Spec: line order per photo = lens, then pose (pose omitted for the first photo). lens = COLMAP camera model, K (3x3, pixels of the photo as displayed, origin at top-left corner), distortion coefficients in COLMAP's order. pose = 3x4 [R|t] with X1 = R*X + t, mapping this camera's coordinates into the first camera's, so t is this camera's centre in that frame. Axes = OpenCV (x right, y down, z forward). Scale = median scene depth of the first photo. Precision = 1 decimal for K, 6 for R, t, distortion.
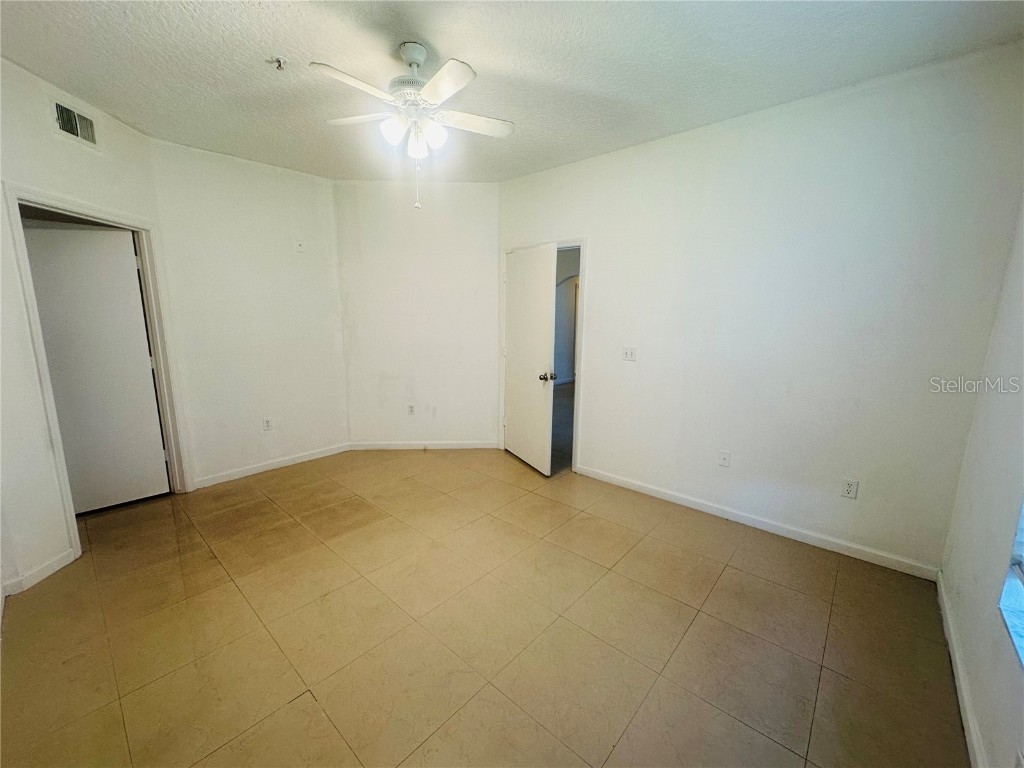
lens RADIAL K [[408.6, 0, 512.0], [0, 408.6, 384.0], [0, 0, 1]] dist [0.001075, 0.000184]
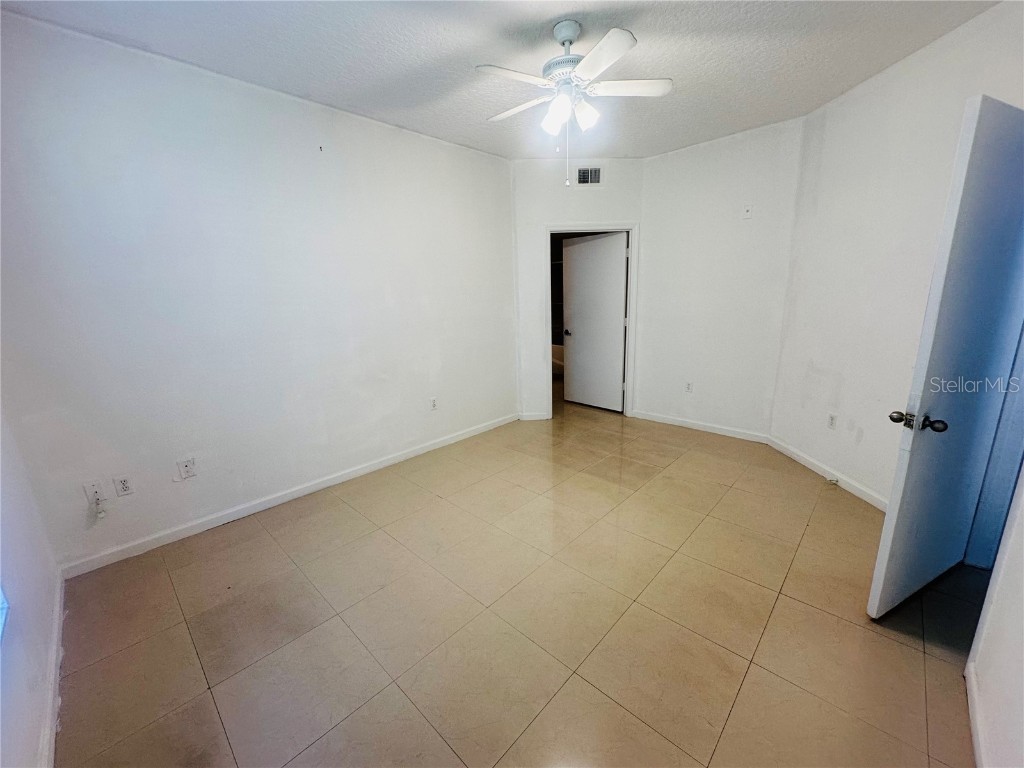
lens RADIAL K [[408.6, 0, 512.0], [0, 408.6, 384.0], [0, 0, 1]] dist [0.001075, 0.000184]
pose [[-0.028396, 0.221302, -0.974792, 0.574936], [-0.143545, 0.964175, 0.223073, -0.100794], [0.989236, 0.146260, 0.004388, 0.592589]]
